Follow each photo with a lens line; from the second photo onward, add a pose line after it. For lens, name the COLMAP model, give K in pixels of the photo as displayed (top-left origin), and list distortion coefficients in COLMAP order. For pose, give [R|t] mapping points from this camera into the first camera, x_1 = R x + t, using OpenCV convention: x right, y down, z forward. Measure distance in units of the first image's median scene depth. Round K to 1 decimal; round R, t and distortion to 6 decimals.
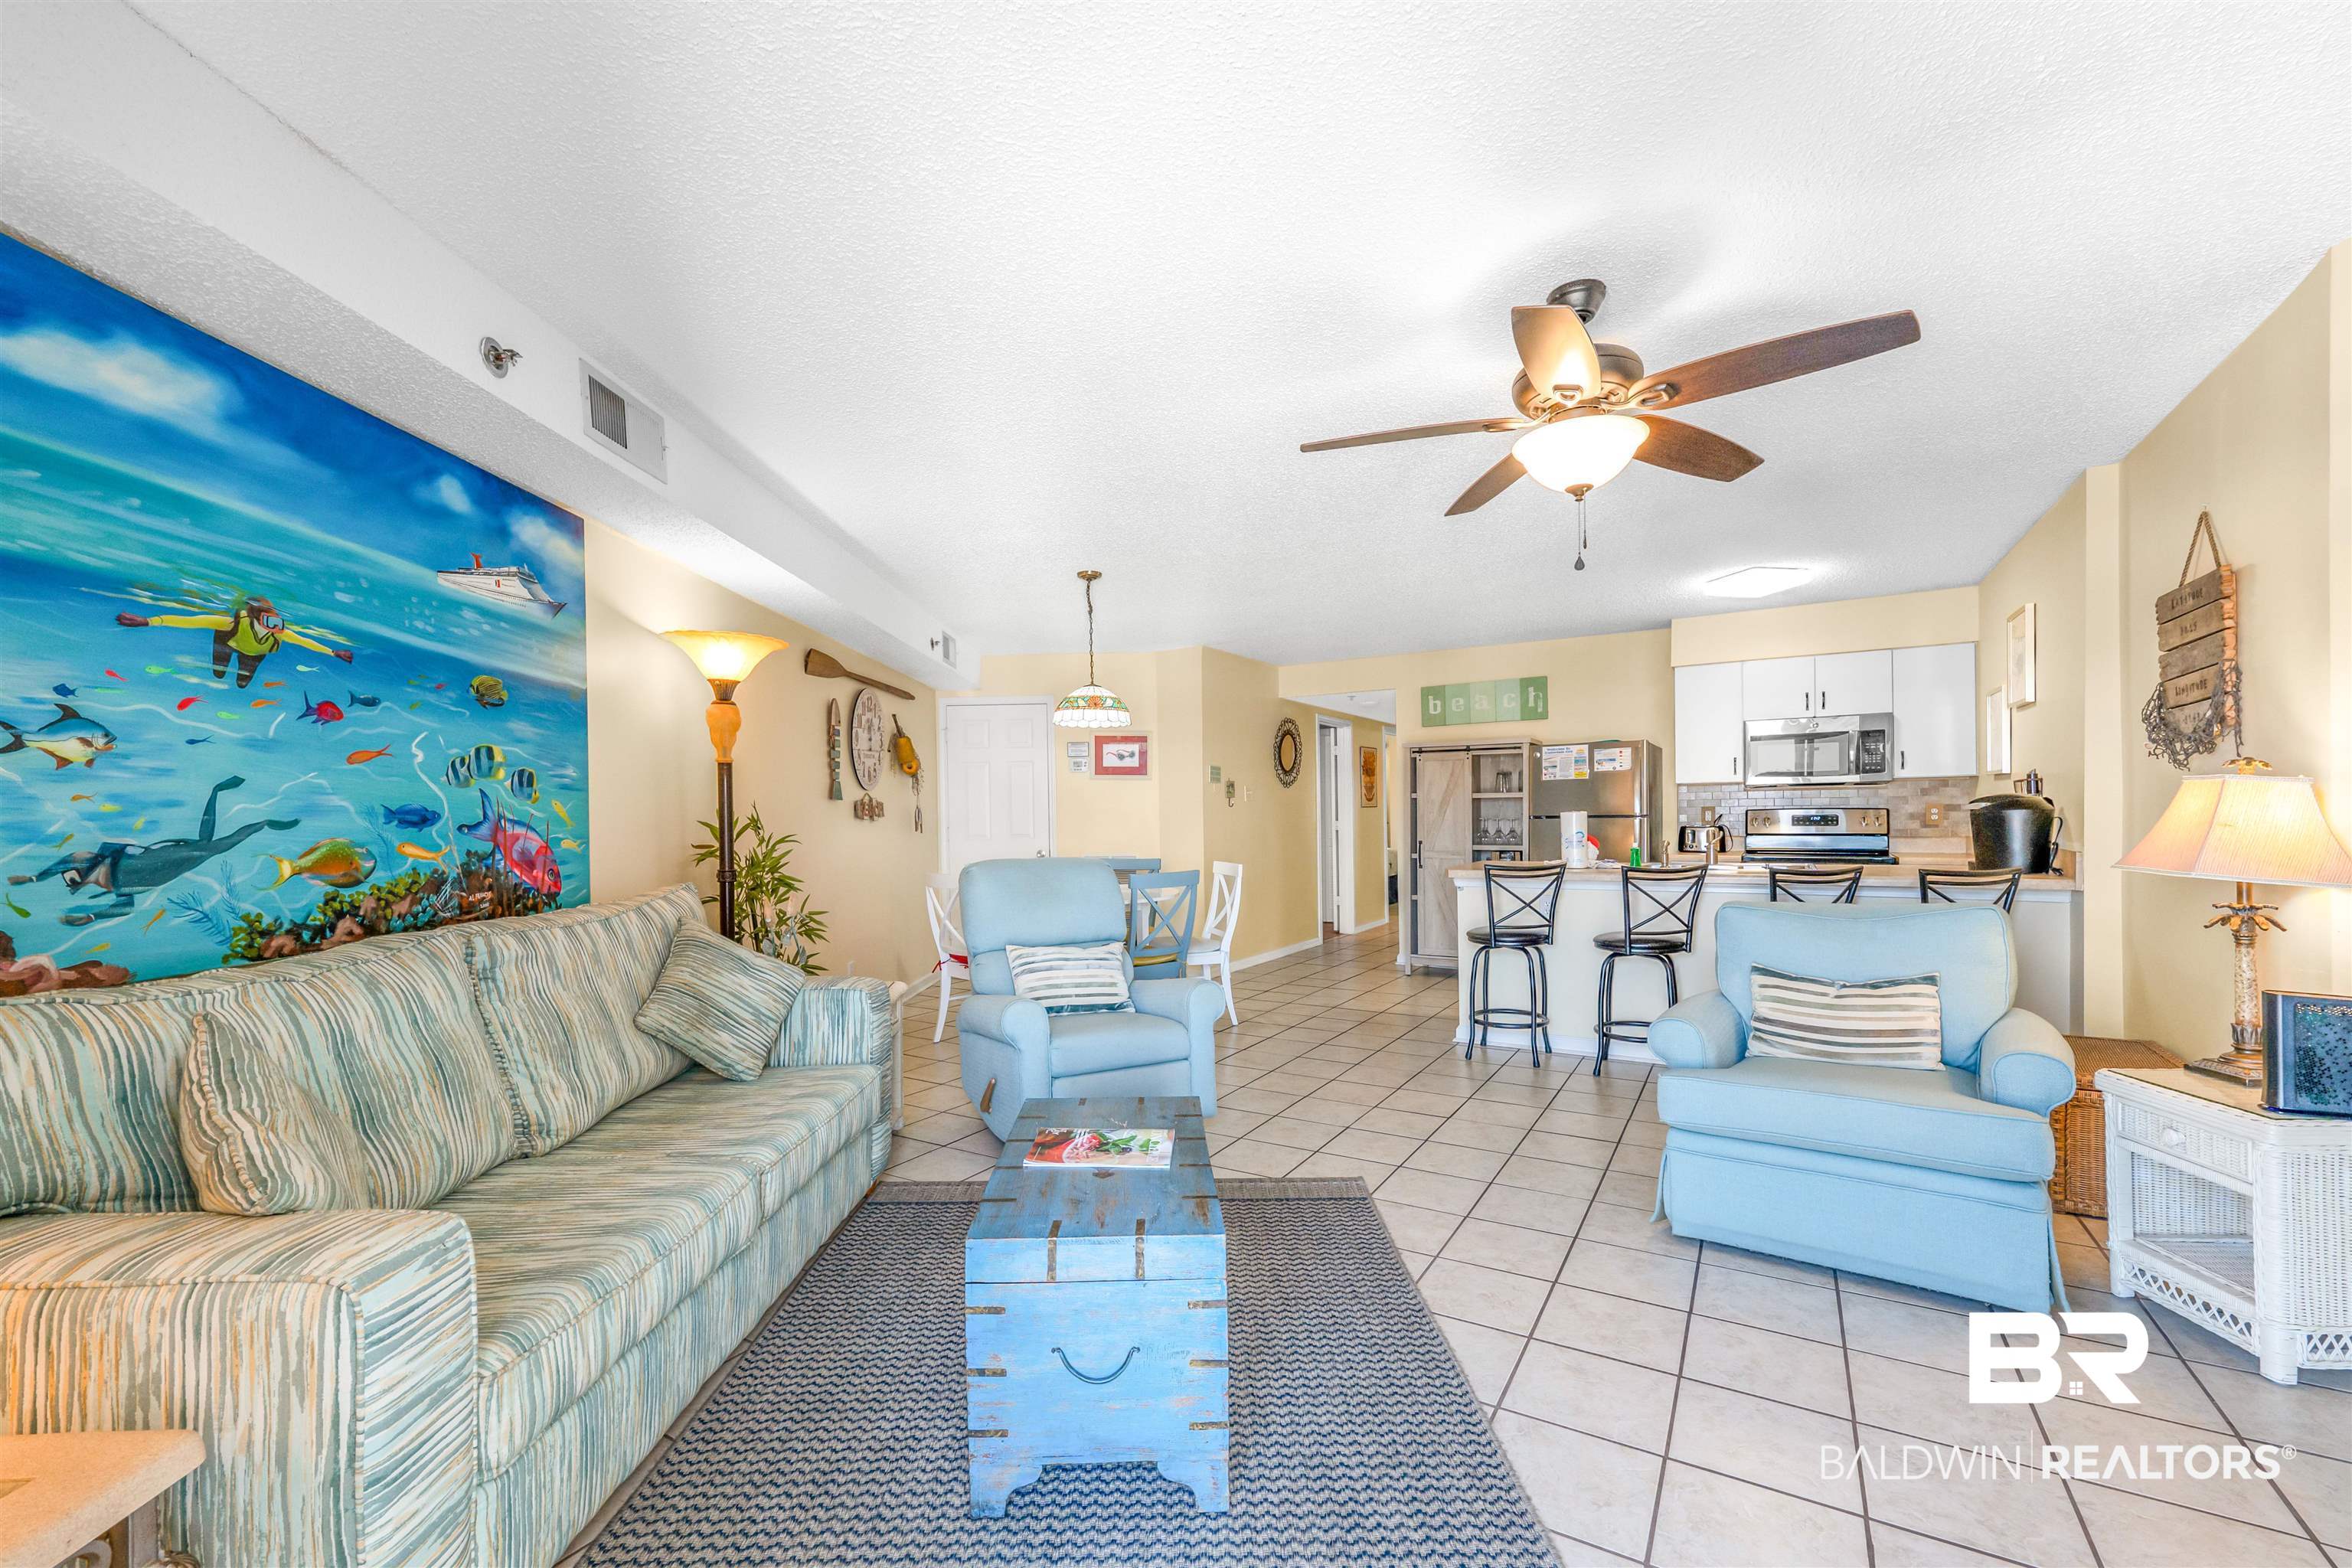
lens RADIAL K [[967.0, 0, 1180.4], [0, 967.0, 828.6], [0, 0, 1]] dist [0.008463, -0.000224]
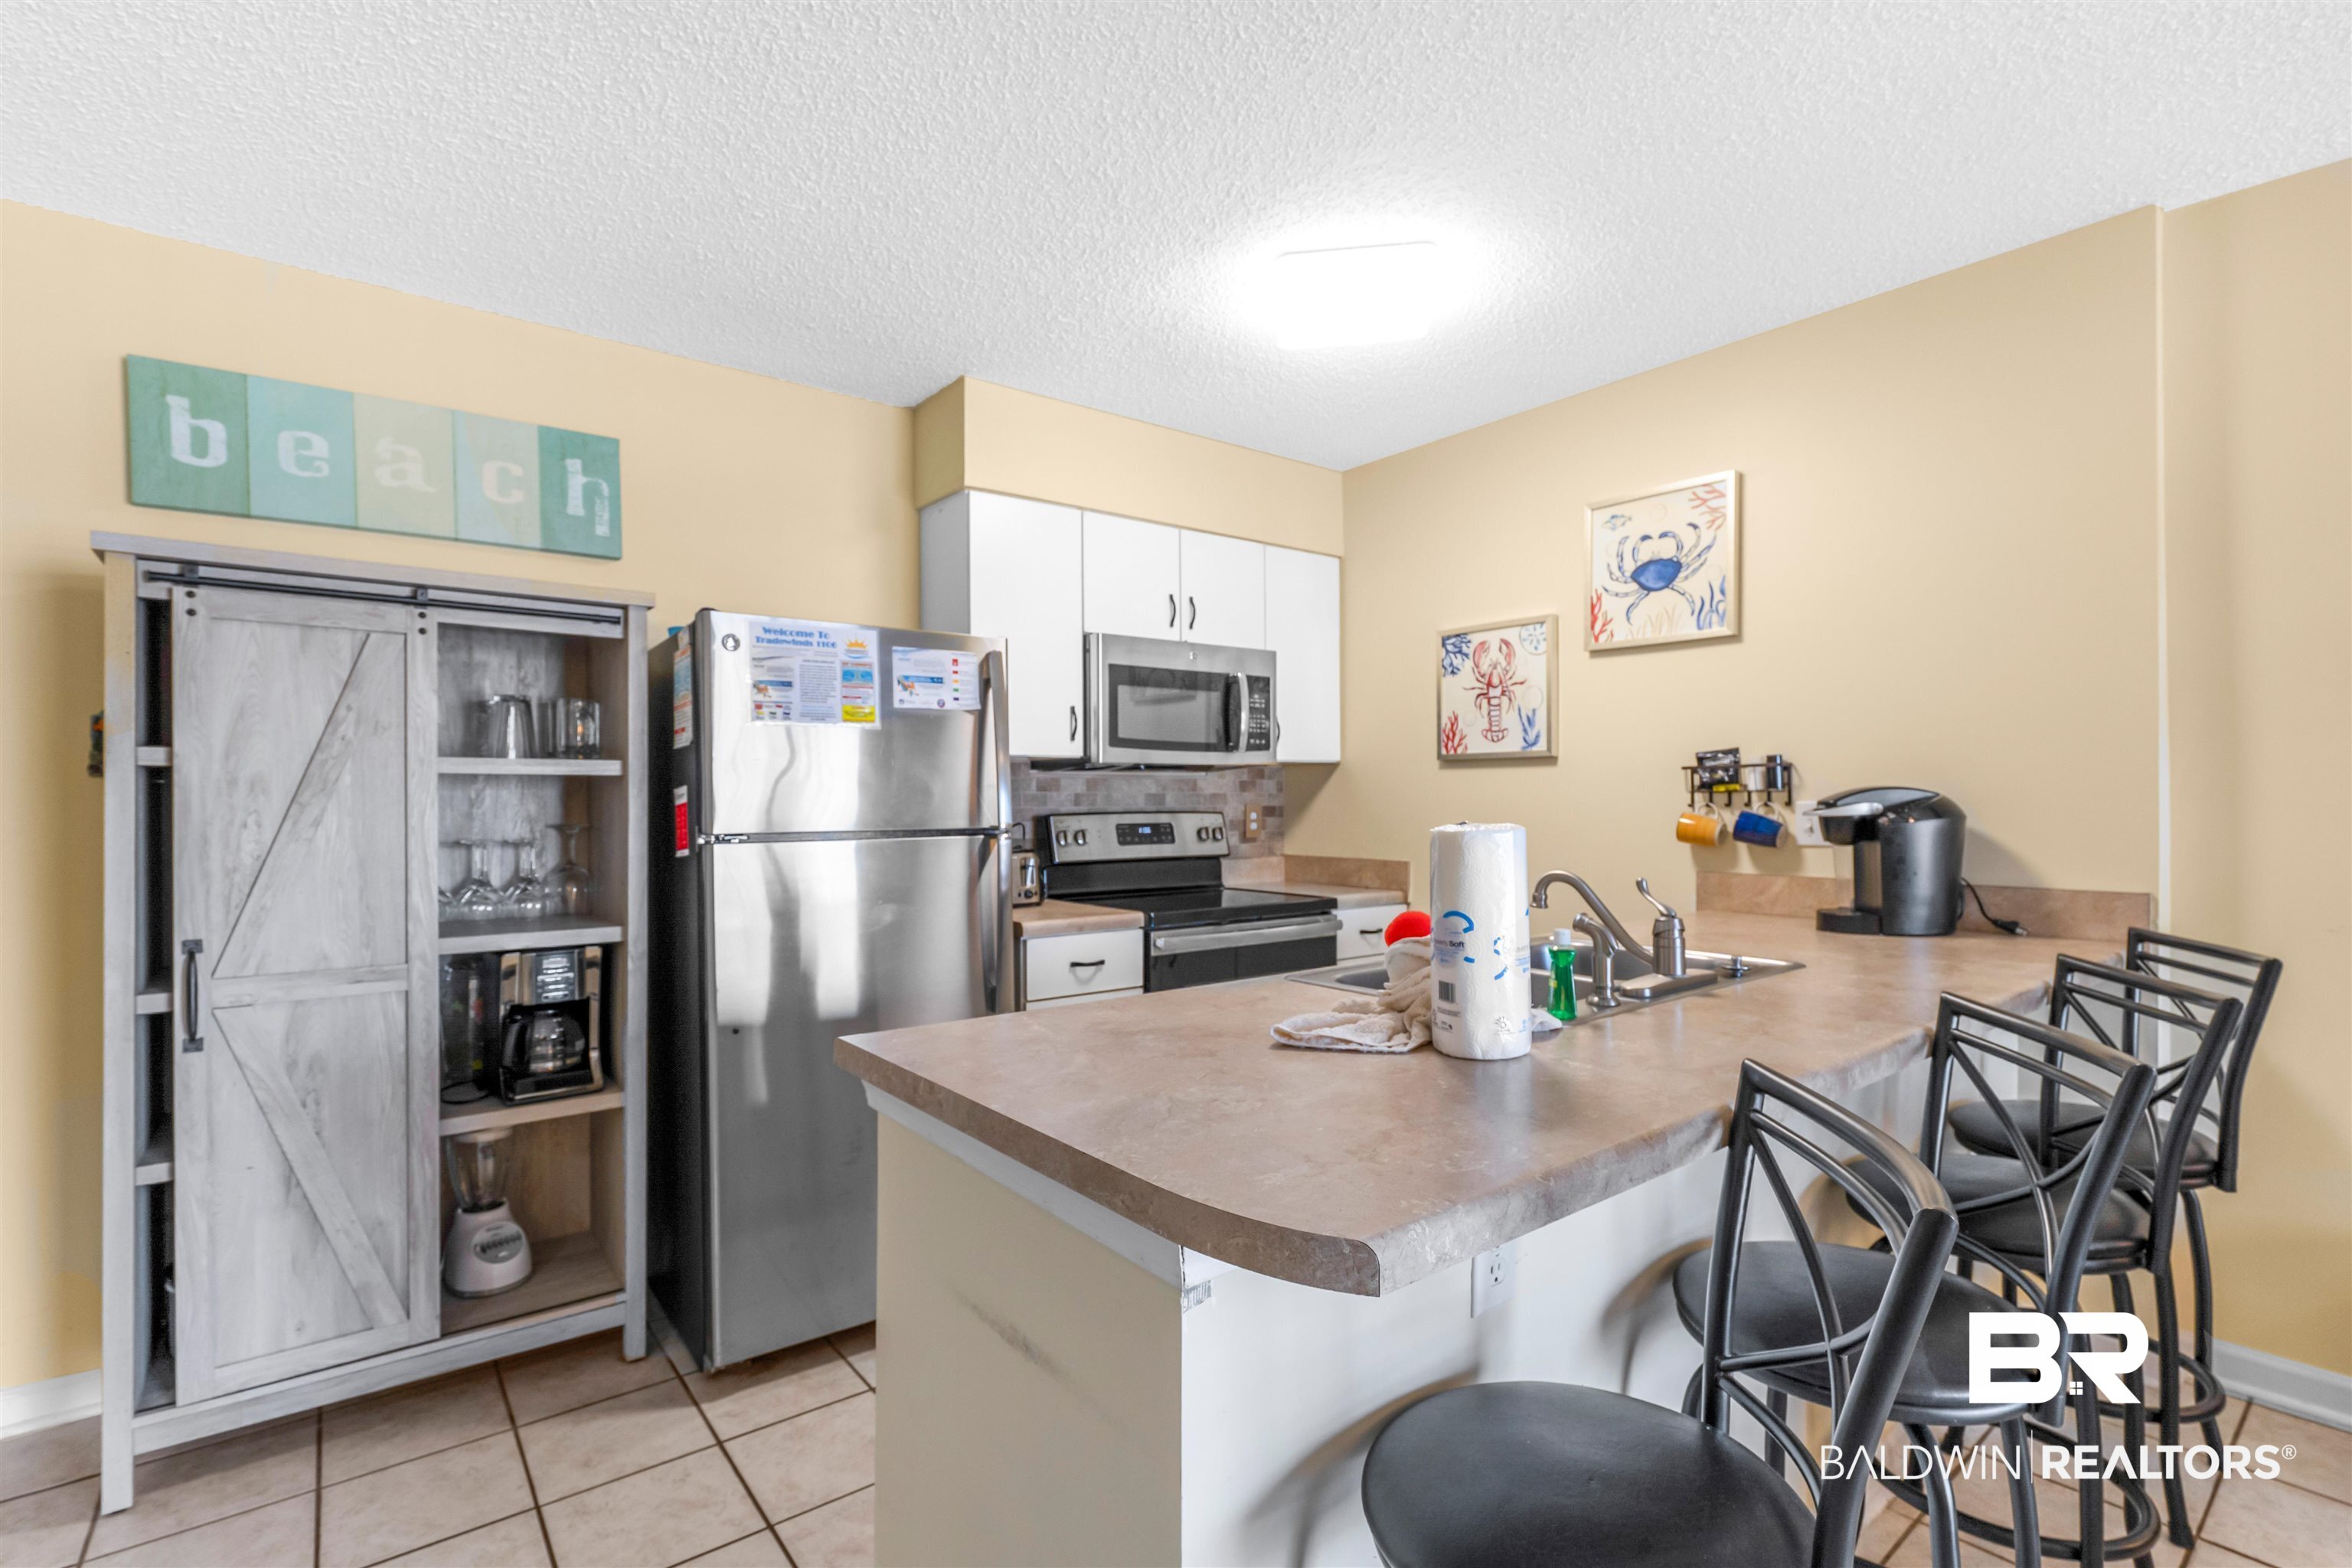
lens RADIAL K [[1079.7, 0, 1177.9], [0, 1079.7, 801.5], [0, 0, 1]] dist [-0.003670, -0.000724]
pose [[0.355500, 0.010126, 0.934621, 0.209698], [0.016444, 0.999719, -0.017087, -0.036136], [-0.934531, 0.021443, 0.355234, 1.727056]]
